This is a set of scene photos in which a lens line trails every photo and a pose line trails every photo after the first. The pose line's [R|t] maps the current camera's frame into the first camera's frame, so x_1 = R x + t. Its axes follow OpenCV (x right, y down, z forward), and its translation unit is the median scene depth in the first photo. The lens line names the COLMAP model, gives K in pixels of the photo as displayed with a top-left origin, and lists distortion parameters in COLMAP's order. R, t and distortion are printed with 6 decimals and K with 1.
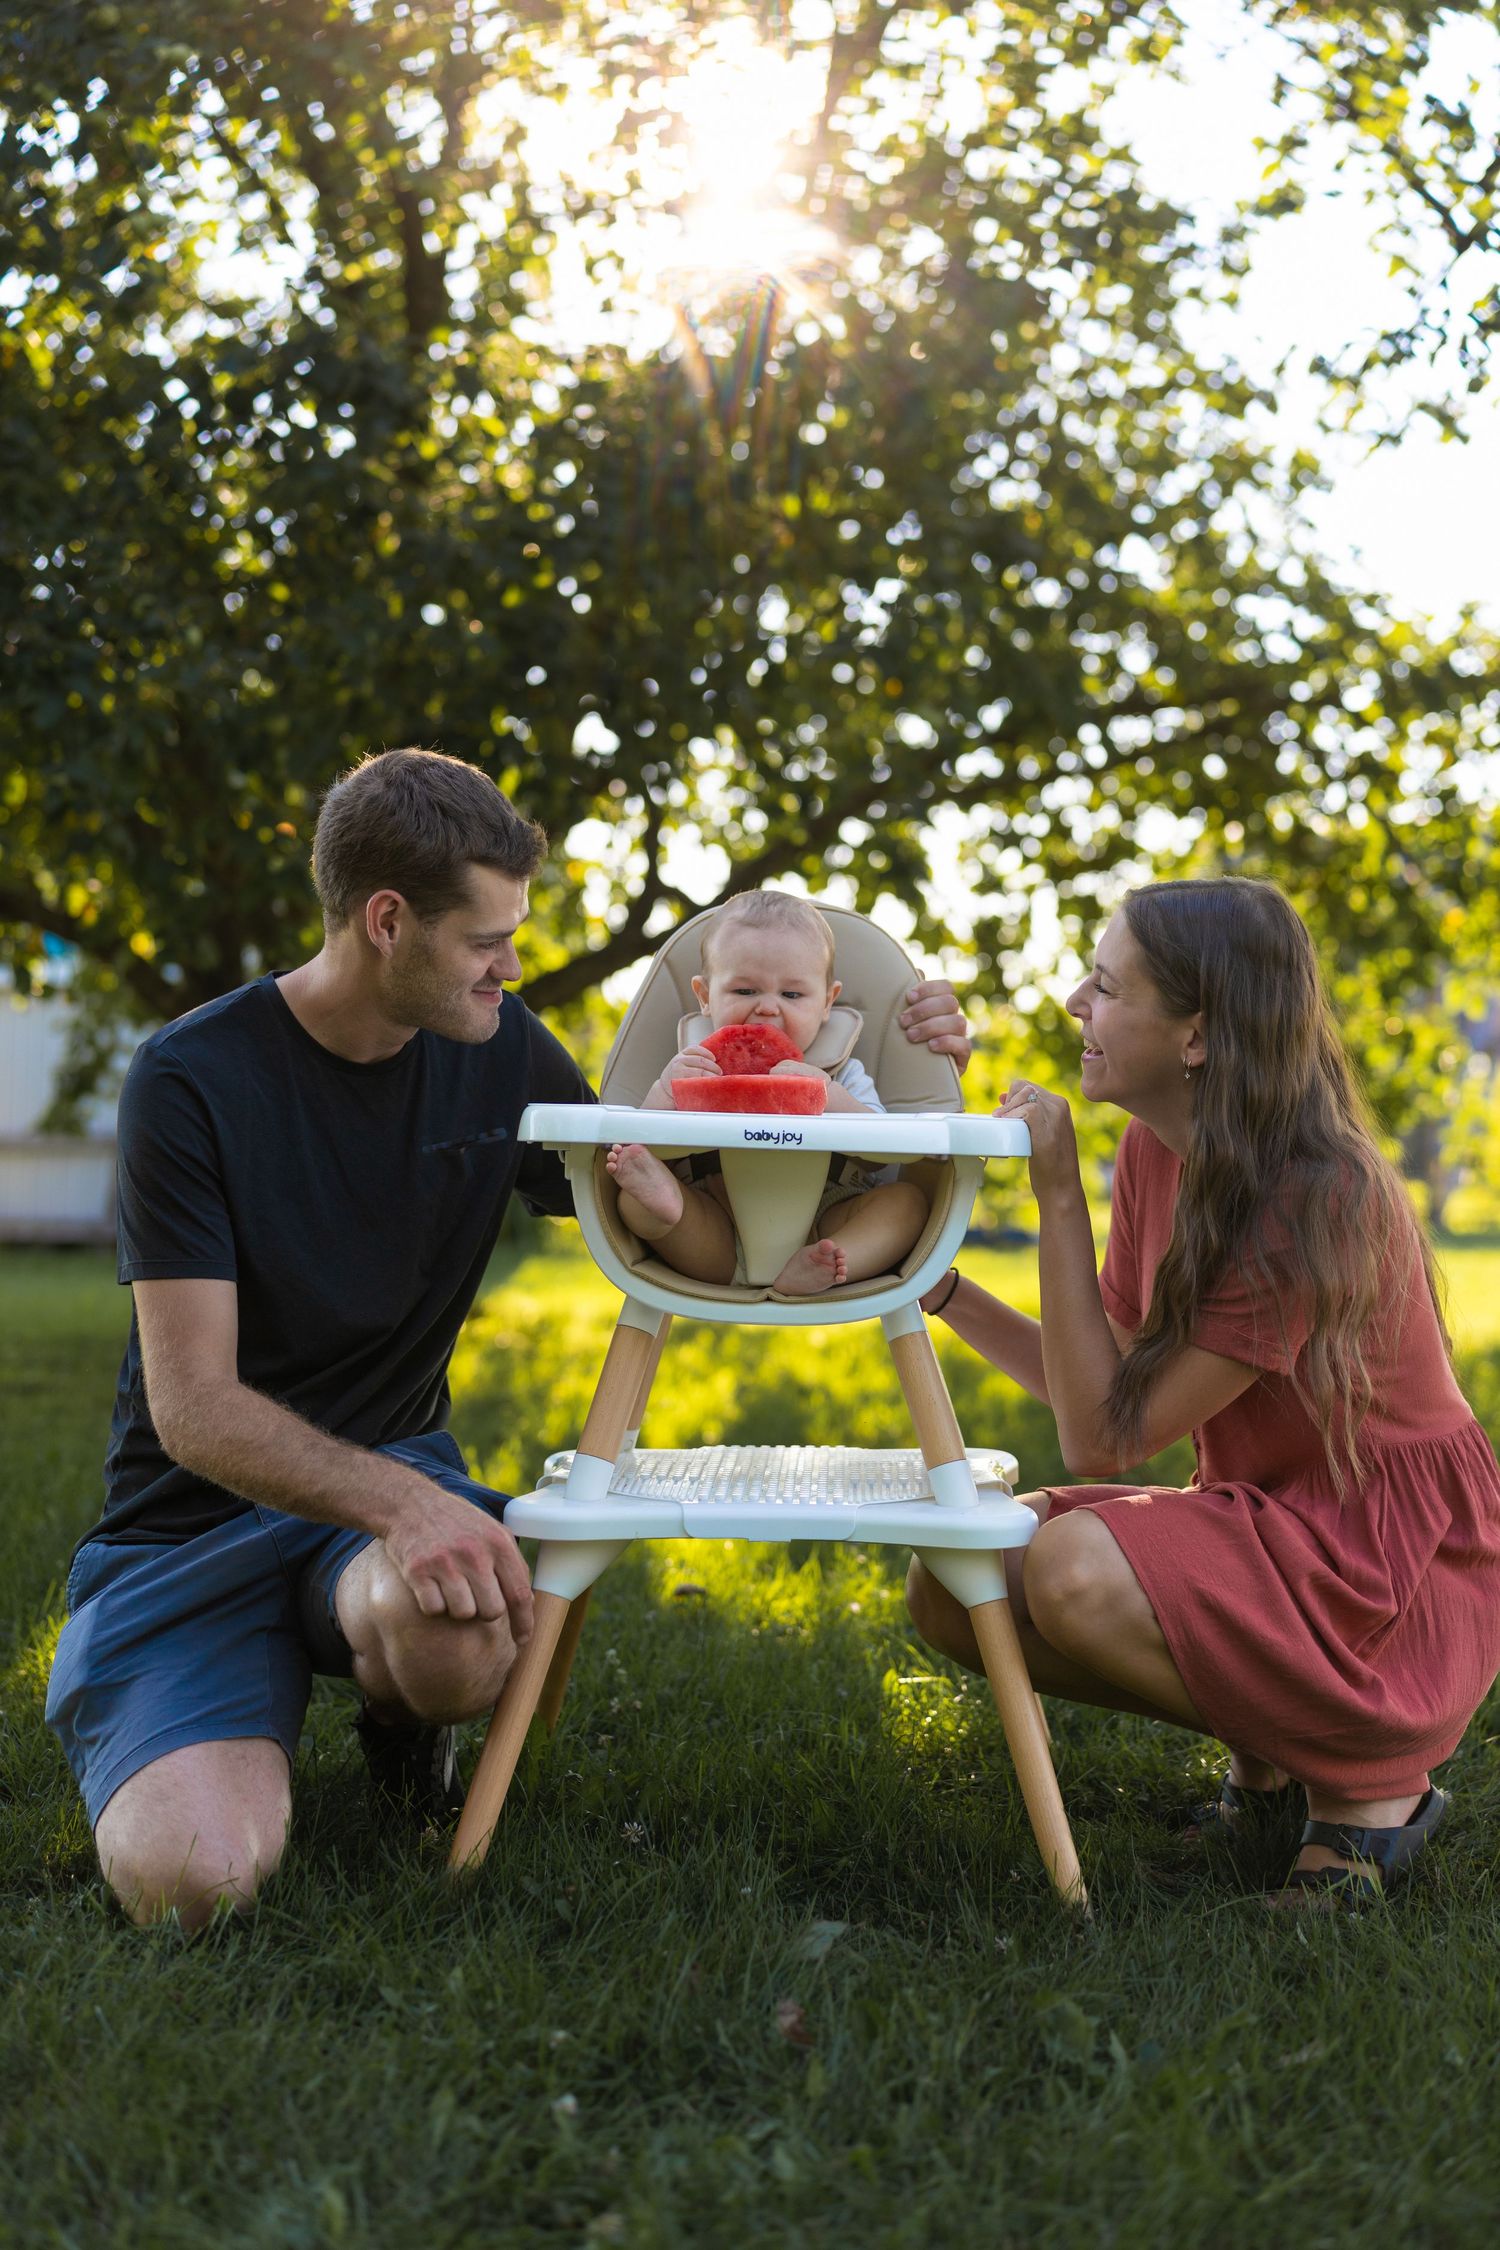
lens RADIAL K [[3227.6, 0, 743.5], [0, 3227.6, 1086.4], [0, 0, 1]] dist [-0.011233, -0.034232]
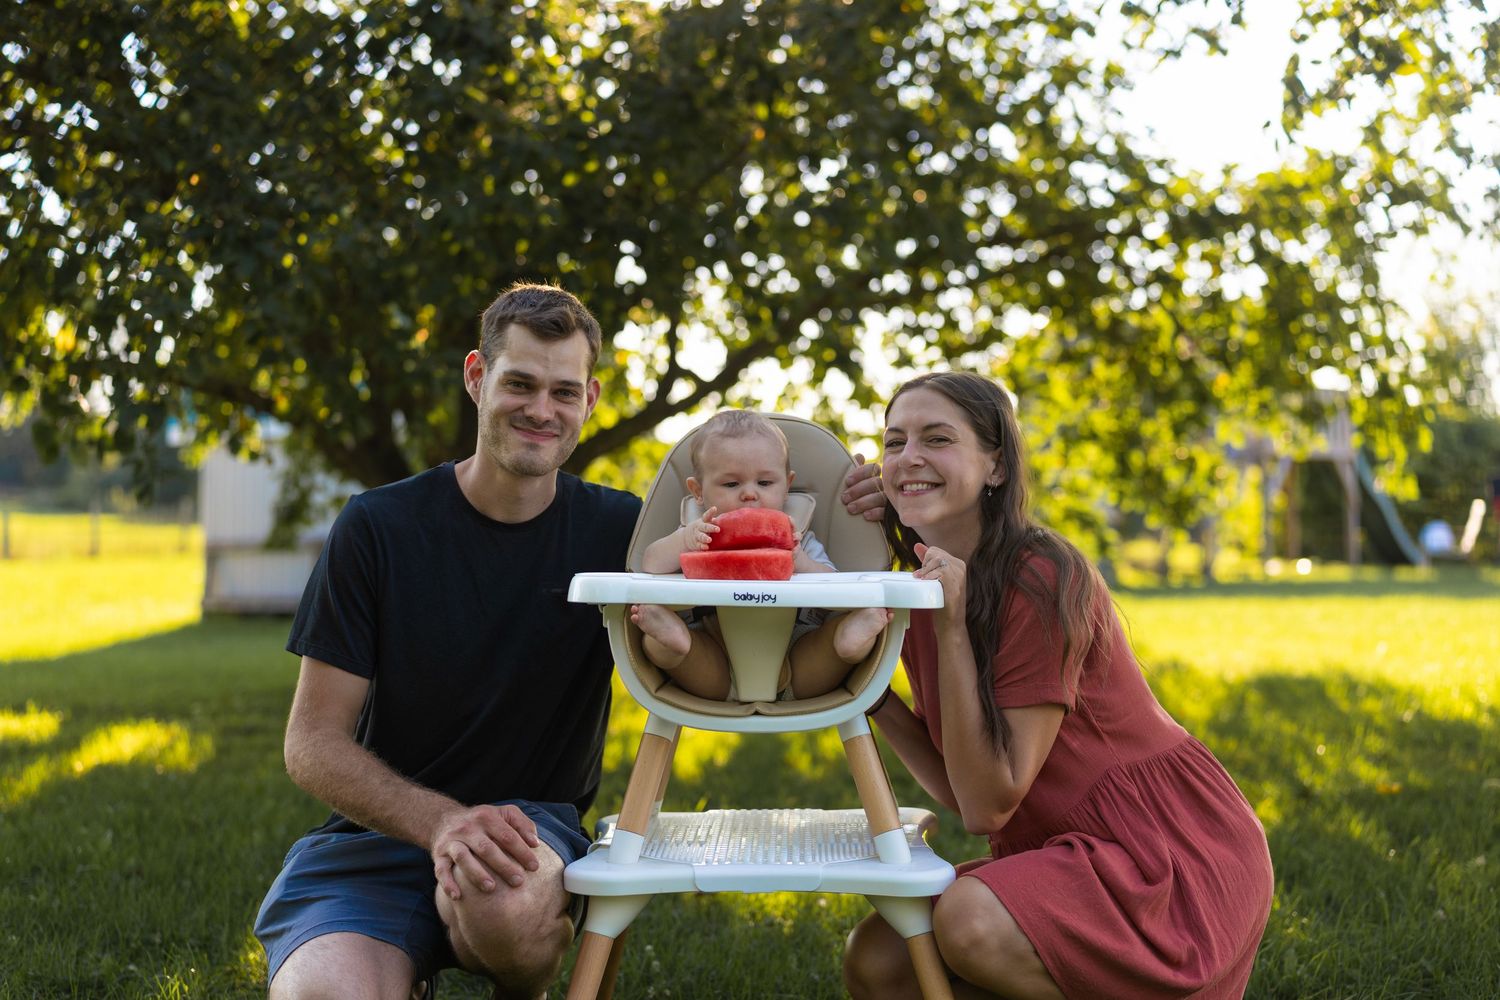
lens RADIAL K [[2151.7, 0, 750.0], [0, 2151.7, 500.0], [0, 0, 1]] dist [-0.011233, -0.034232]
pose [[0.999762, -0.021404, 0.004200, 0.001204], [0.021376, 0.999750, 0.006619, -0.009030], [-0.004341, -0.006528, 0.999969, 0.027100]]
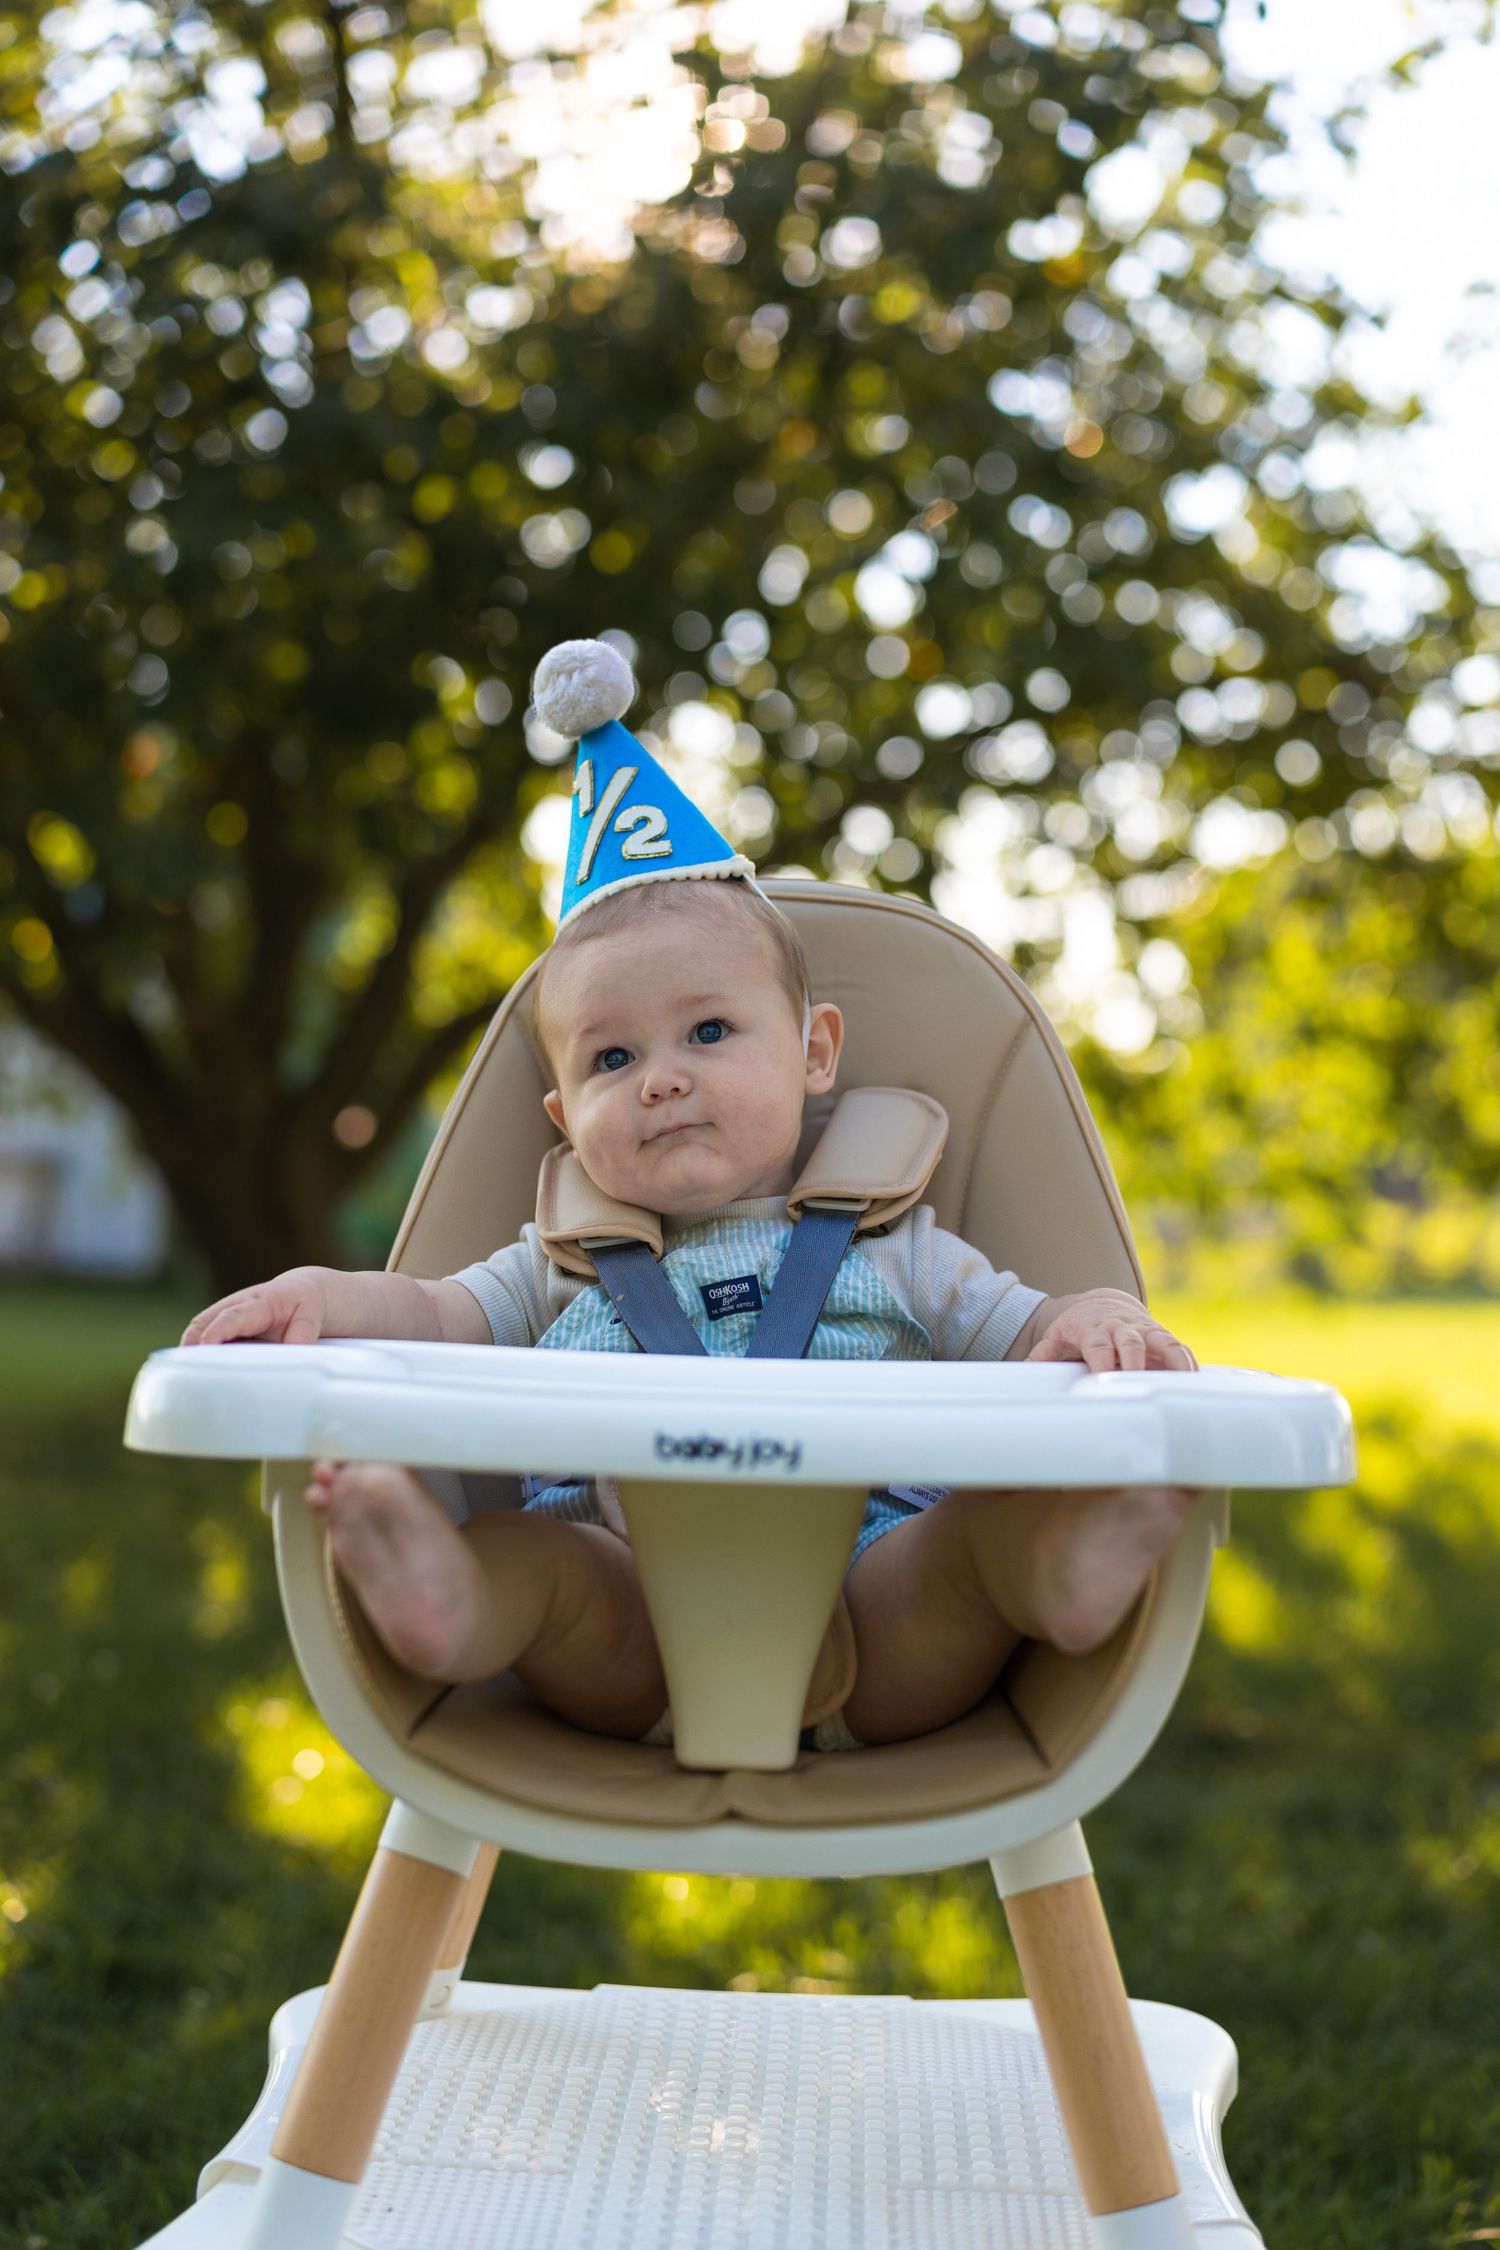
lens RADIAL K [[3227.6, 0, 743.5], [0, 3227.6, 1086.4], [0, 0, 1]] dist [-0.011233, -0.034232]
pose [[0.999657, 0.026007, 0.002921, 0.001969], [-0.025994, 0.999653, -0.004287, -0.007853], [-0.003032, 0.004210, 0.999987, 0.173950]]
